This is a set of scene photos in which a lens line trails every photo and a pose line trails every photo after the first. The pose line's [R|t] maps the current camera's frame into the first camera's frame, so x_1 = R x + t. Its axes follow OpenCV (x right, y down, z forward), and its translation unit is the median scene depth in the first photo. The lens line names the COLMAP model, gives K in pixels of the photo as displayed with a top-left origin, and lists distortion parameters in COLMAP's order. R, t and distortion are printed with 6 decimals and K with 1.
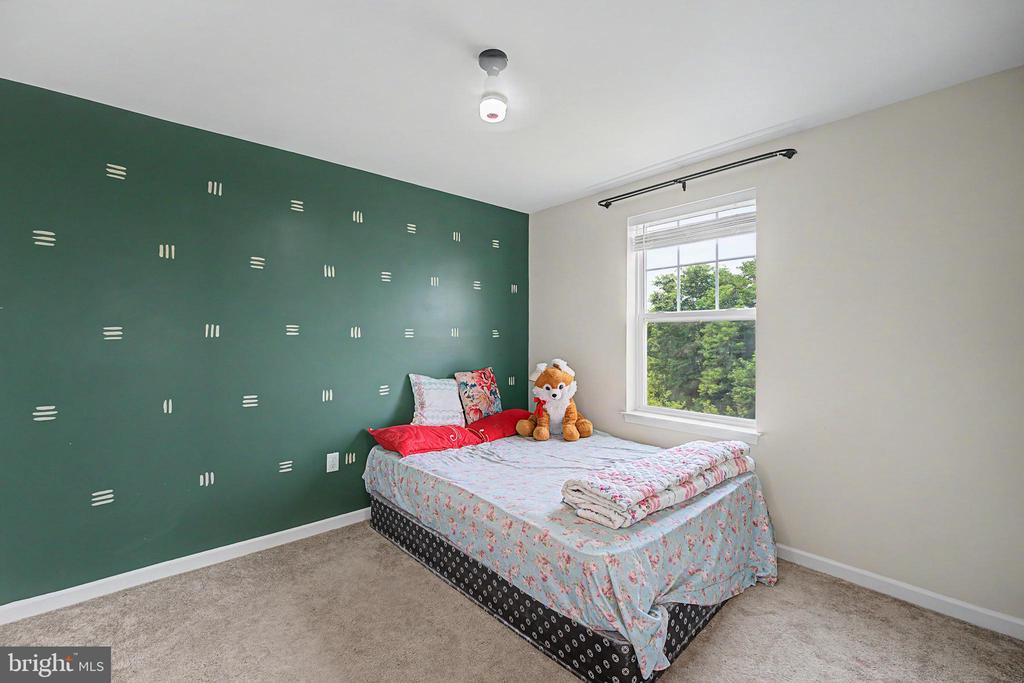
lens RADIAL K [[425.6, 0, 512.4], [0, 425.6, 336.2], [0, 0, 1]] dist [-0.000881, -0.000935]
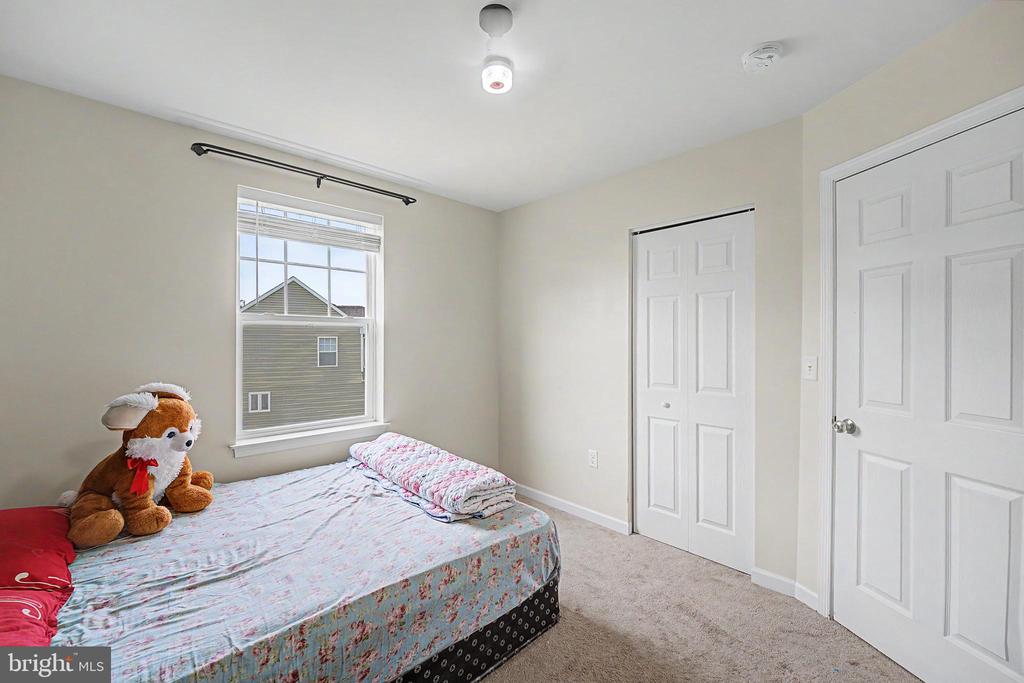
lens RADIAL K [[422.7, 0, 512.0], [0, 422.7, 341.5], [0, 0, 1]] dist [-0.007471, -0.000131]
pose [[-0.029971, -0.004747, 0.999539, -0.620040], [0.001767, 0.999987, 0.004802, -0.006894], [-0.999549, 0.001910, -0.029962, 0.690651]]
